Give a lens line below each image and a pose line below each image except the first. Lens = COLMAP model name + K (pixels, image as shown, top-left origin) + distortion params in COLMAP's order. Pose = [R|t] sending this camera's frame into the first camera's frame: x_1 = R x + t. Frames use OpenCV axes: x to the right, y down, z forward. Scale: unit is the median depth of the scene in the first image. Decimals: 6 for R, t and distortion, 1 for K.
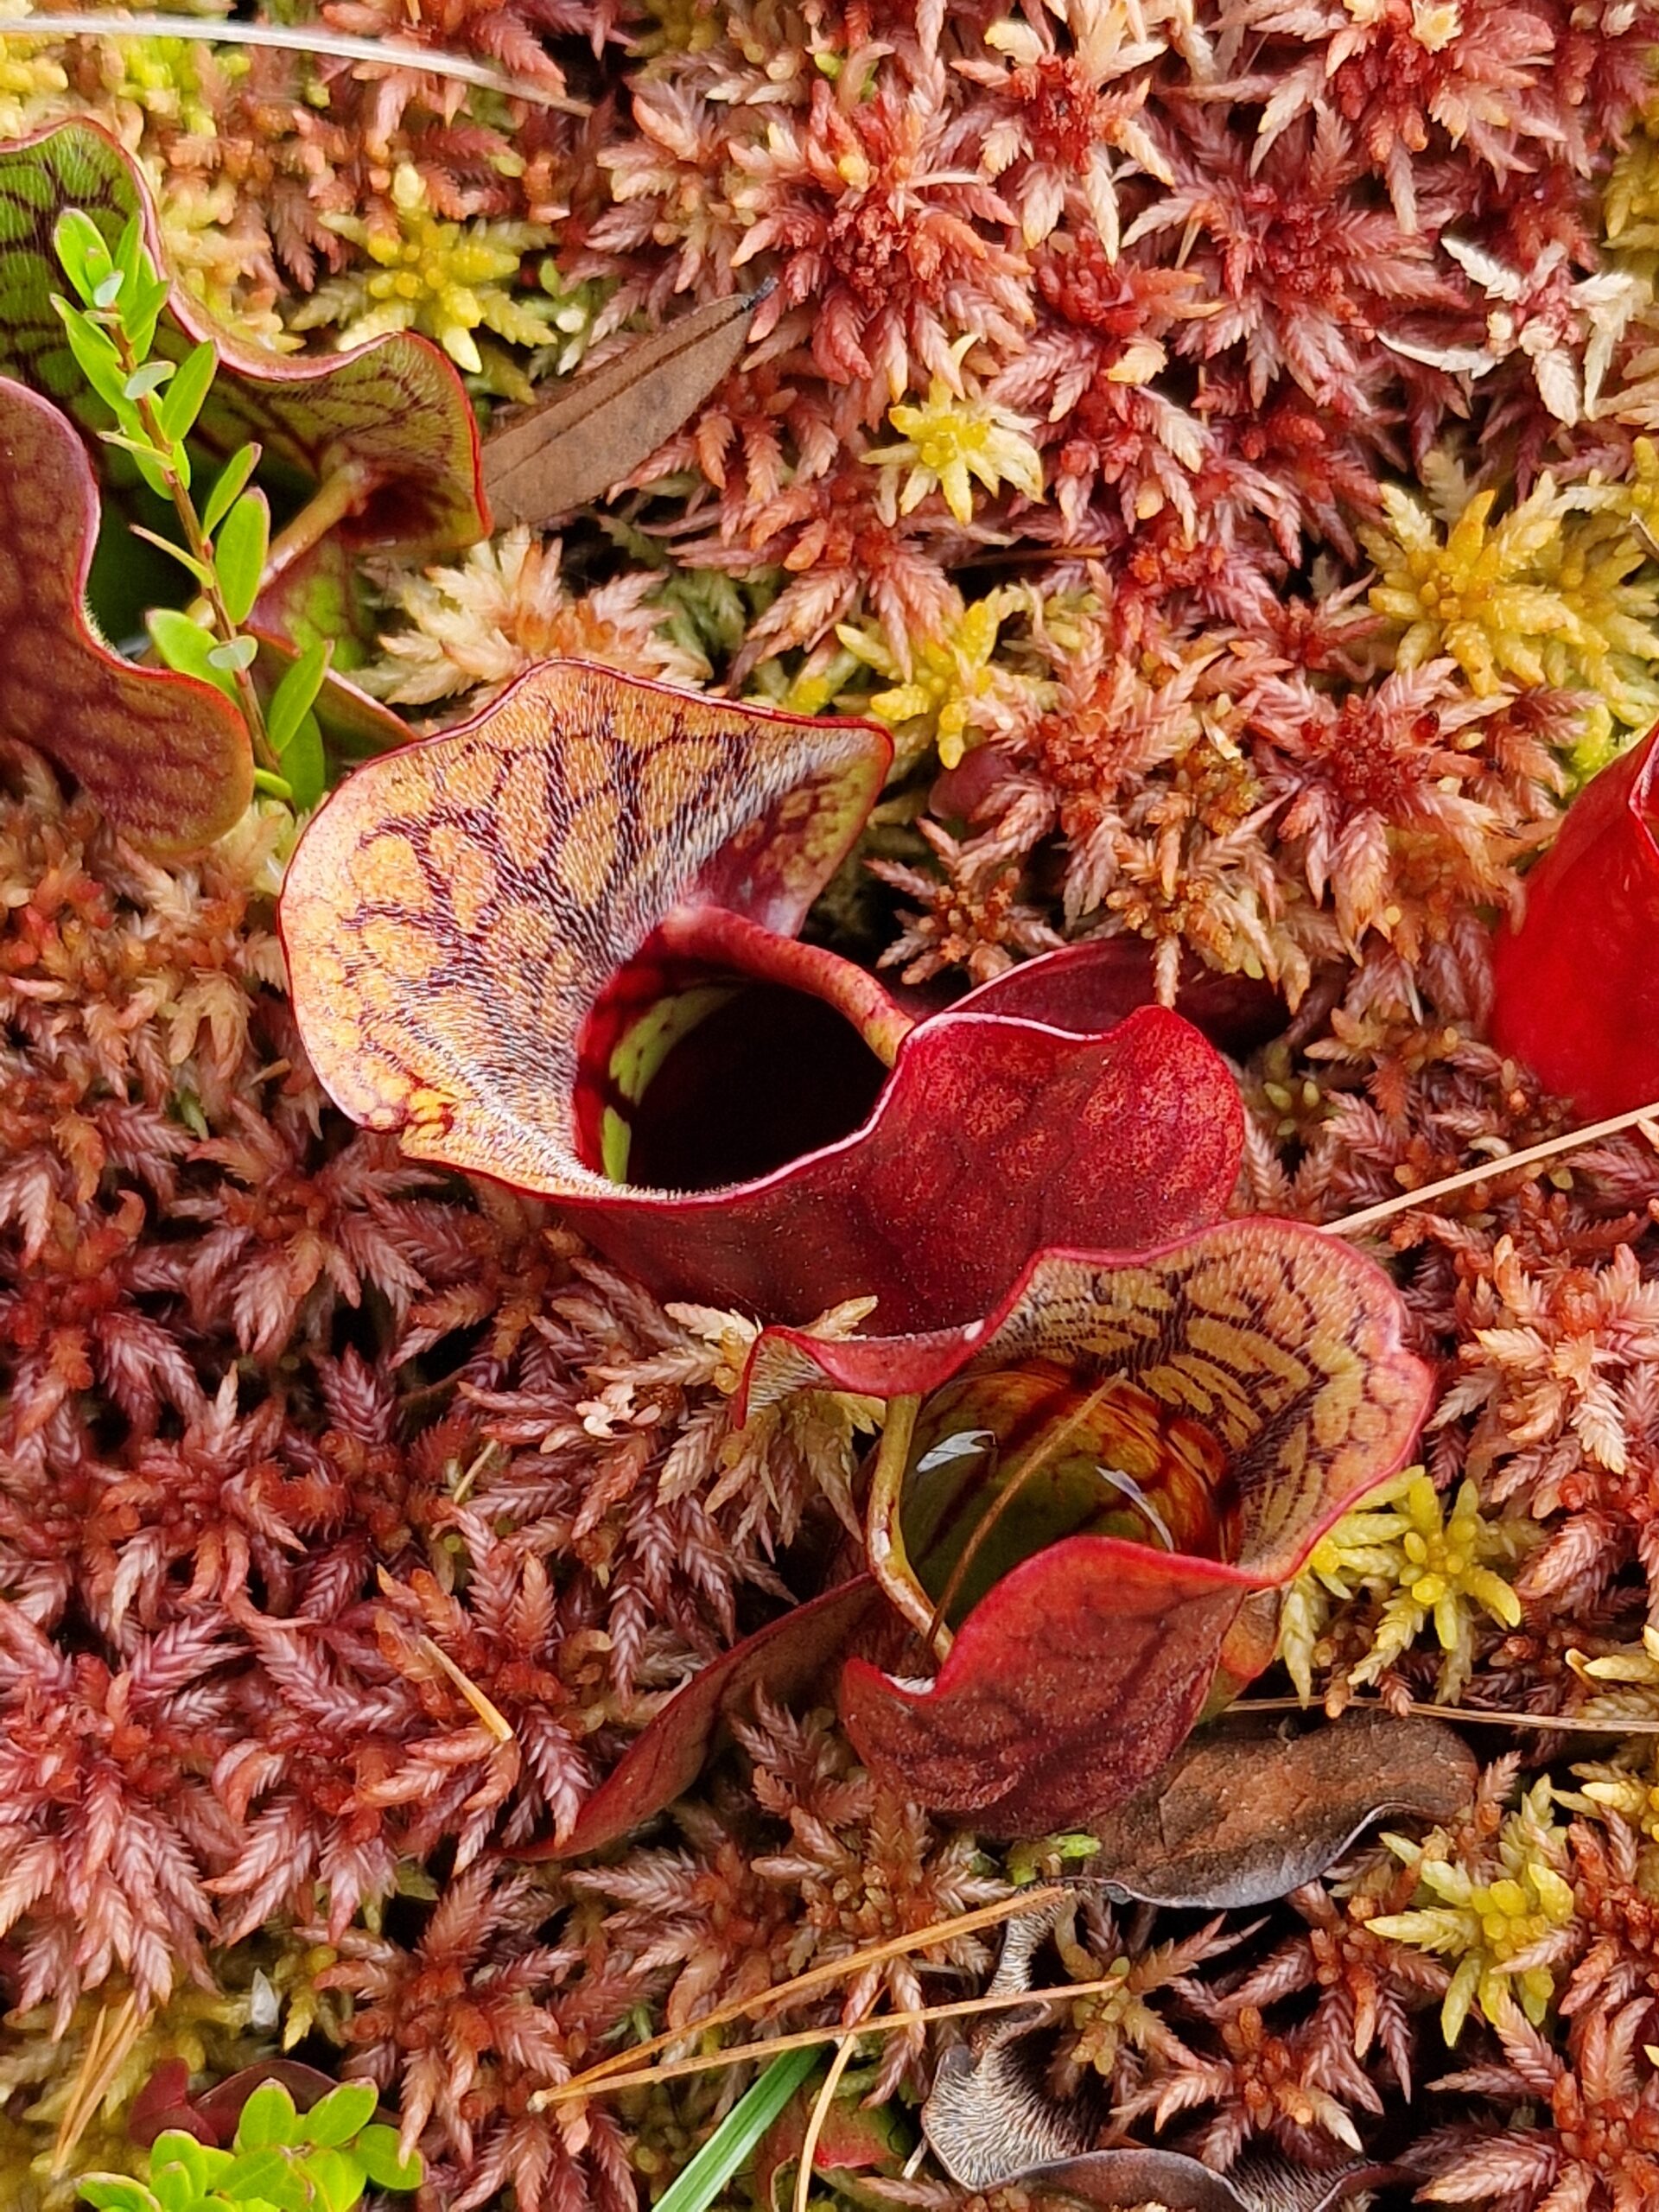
lens RADIAL K [[4325.3, 0, 829.5], [0, 4325.3, 1106.0], [0, 0, 1]] dist [0.170578, -1.217639]
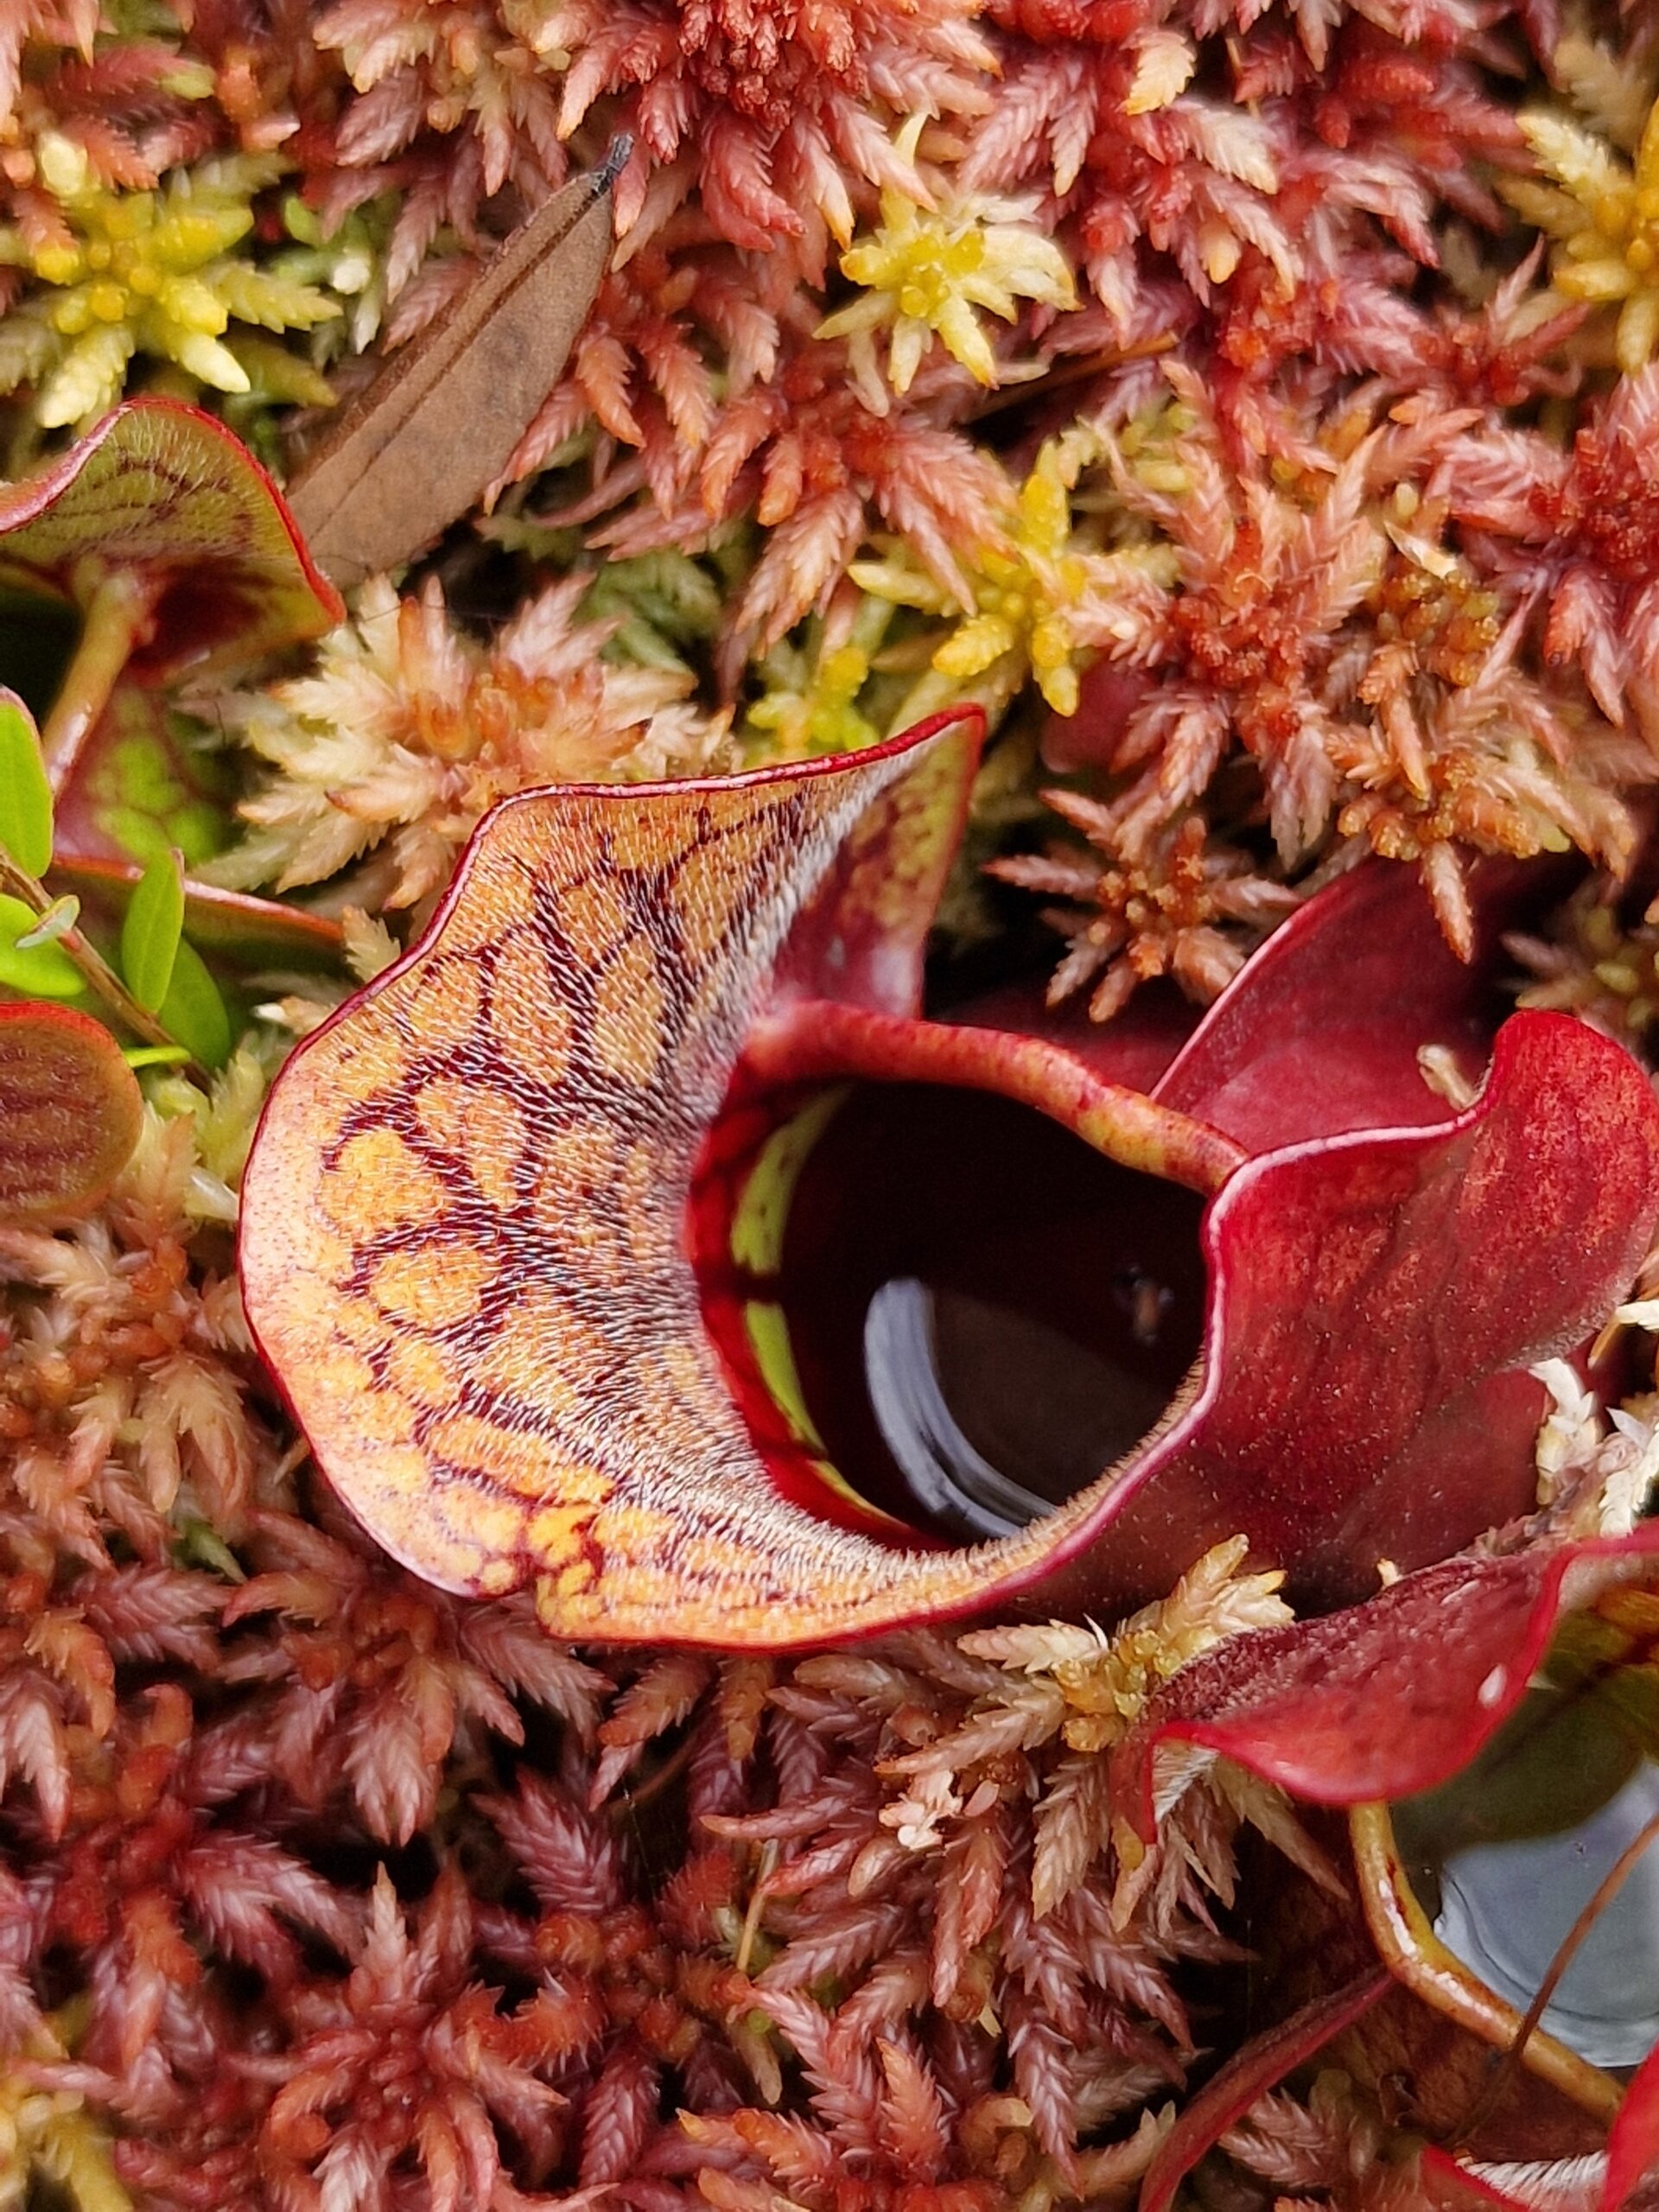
lens RADIAL K [[4325.3, 0, 829.5], [0, 4325.3, 1106.0], [0, 0, 1]] dist [0.170578, -1.217639]
pose [[0.950029, -0.312127, -0.004727, -0.025584], [0.310597, 0.943640, 0.114340, -0.112084], [-0.031228, -0.110095, 0.993430, 0.303109]]
